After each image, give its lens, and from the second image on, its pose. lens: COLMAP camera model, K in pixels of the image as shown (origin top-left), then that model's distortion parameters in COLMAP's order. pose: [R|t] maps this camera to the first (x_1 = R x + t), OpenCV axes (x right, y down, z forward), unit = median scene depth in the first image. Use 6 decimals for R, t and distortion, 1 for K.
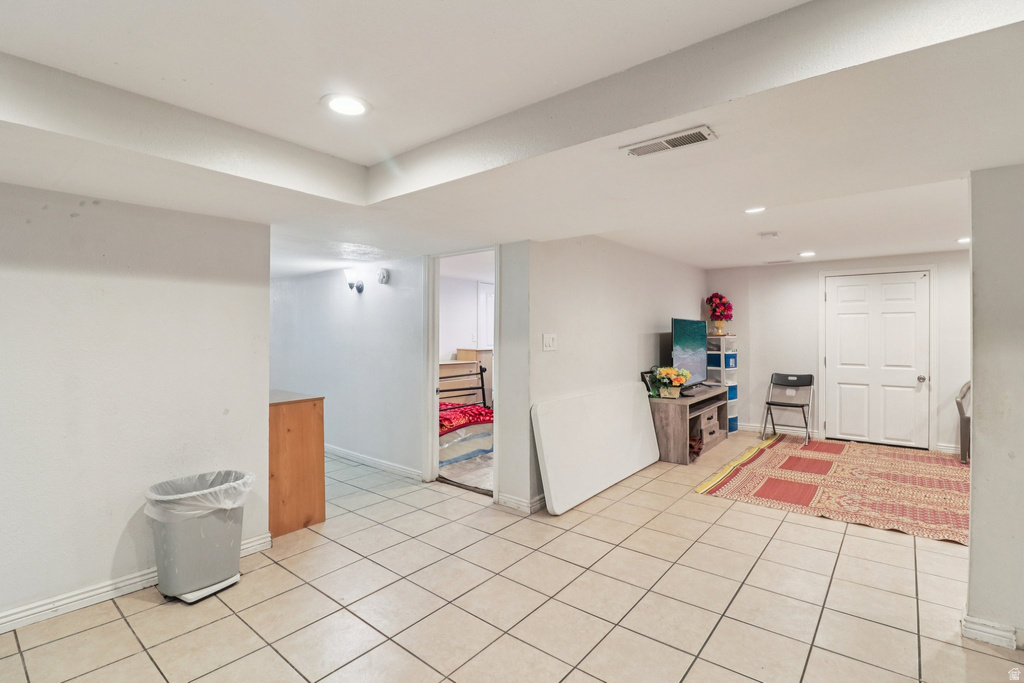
lens RADIAL K [[479.6, 0, 509.9], [0, 479.6, 333.3], [0, 0, 1]] dist [-0.000405, -0.012115]
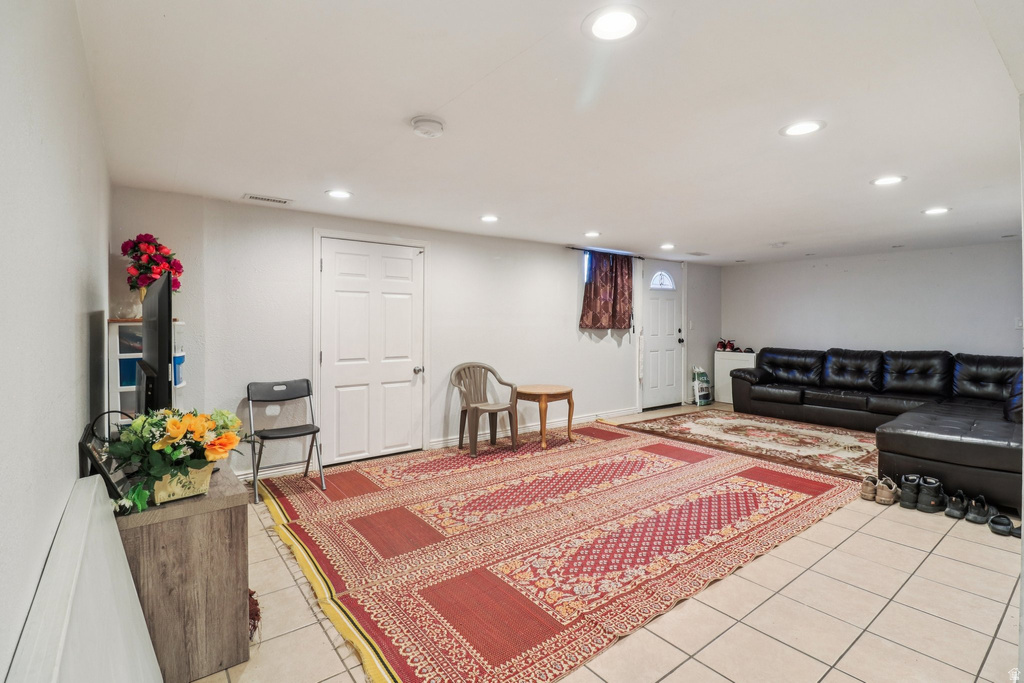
lens RADIAL K [[479.6, 0, 507.2], [0, 479.6, 322.1], [0, 0, 1]] dist [-0.000405, -0.012115]
pose [[0.230048, -0.000543, 0.973179, 0.048814], [-0.004780, 0.999987, 0.001688, 0.004687], [-0.973168, -0.005041, 0.230042, 0.699419]]
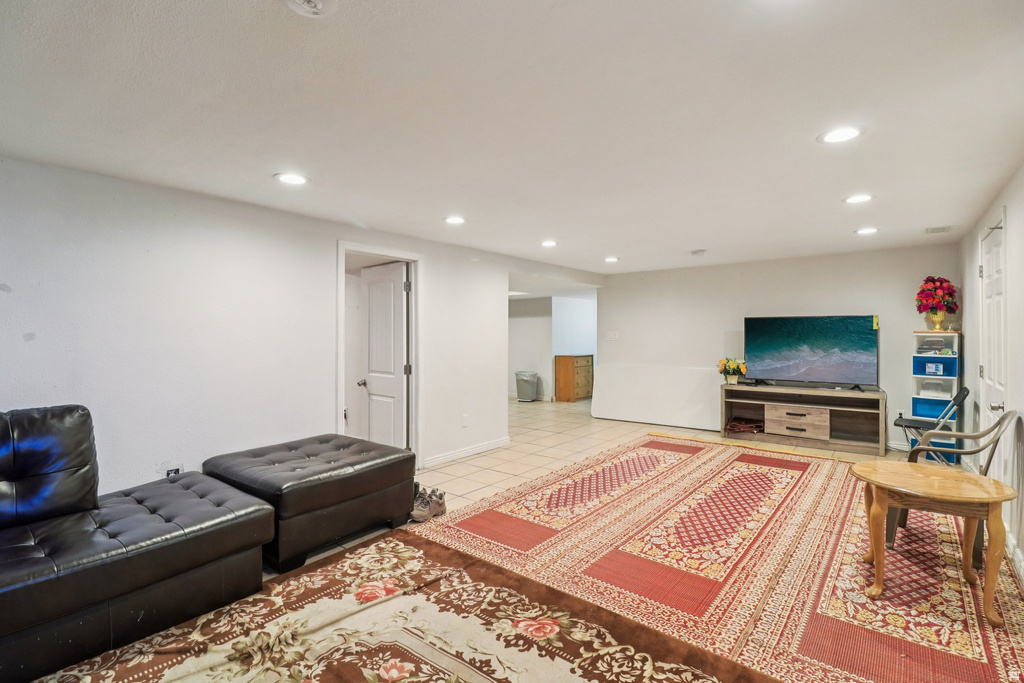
lens RADIAL K [[479.6, 0, 503.2], [0, 479.6, 336.1], [0, 0, 1]] dist [-0.000405, -0.012115]
pose [[-0.006280, 0.007665, -0.999951, 1.580914], [0.003076, 0.999966, 0.007646, 0.001112], [0.999976, -0.003028, -0.006304, 0.435110]]
